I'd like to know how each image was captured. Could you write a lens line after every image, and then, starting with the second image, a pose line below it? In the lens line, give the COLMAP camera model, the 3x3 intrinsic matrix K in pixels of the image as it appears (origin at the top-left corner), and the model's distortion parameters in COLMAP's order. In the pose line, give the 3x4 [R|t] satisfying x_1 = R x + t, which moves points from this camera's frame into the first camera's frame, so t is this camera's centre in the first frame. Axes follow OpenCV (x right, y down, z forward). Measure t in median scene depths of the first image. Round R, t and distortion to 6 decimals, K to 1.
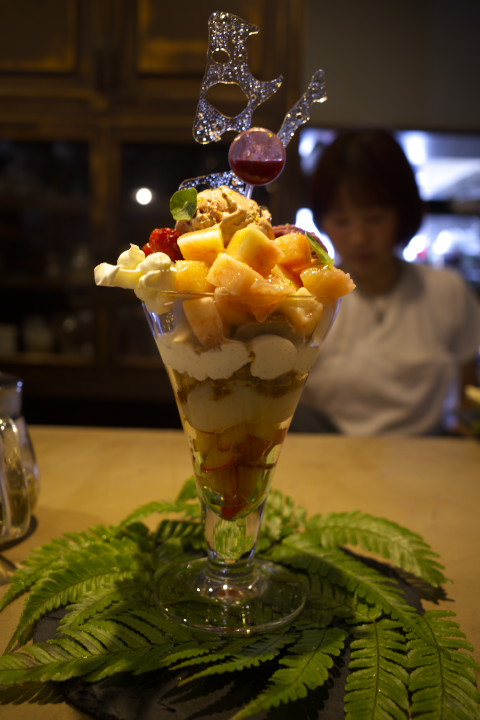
lens RADIAL K [[628.0, 0, 242.8], [0, 628.0, 345.9], [0, 0, 1]] dist [-0.036435, 0.009317]
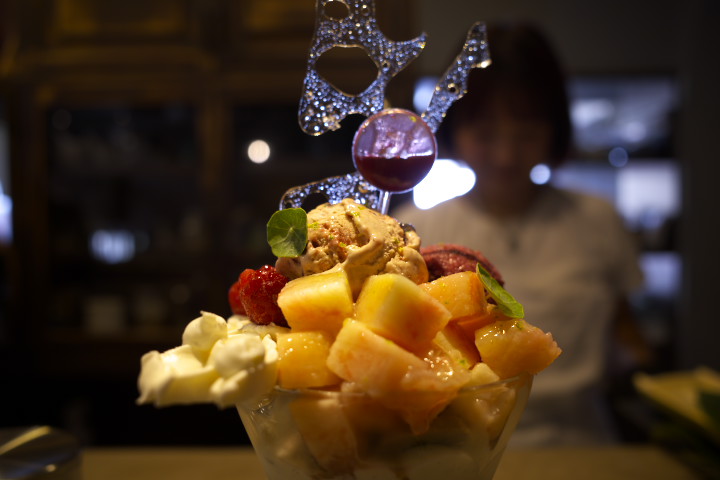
lens RADIAL K [[628.0, 0, 360.0], [0, 628.0, 240.0], [0, 0, 1]] dist [-0.036435, 0.009317]
pose [[0.999220, -0.039322, -0.003757, -0.016972], [0.038876, 0.995803, -0.082854, -0.160529], [0.006999, 0.082643, 0.996555, 0.351356]]
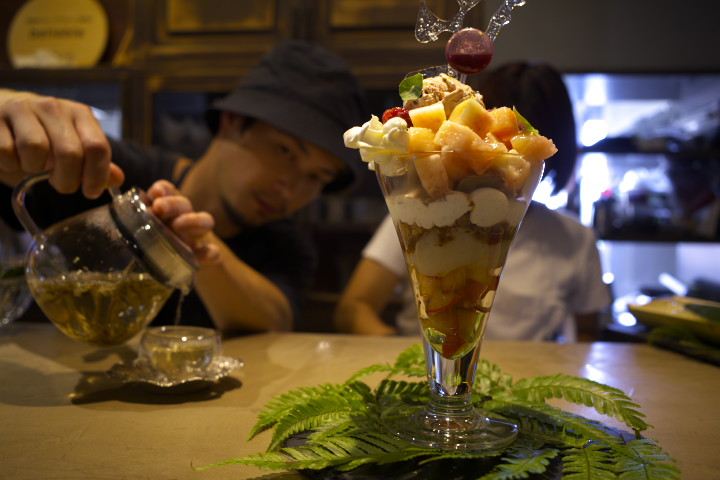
lens RADIAL K [[628.0, 0, 360.0], [0, 628.0, 240.0], [0, 0, 1]] dist [-0.036435, 0.009317]
pose [[0.995050, -0.008887, -0.098978, -0.075080], [-0.000754, 0.995289, -0.096945, 0.186894], [0.099373, 0.096540, 0.990356, -0.190365]]
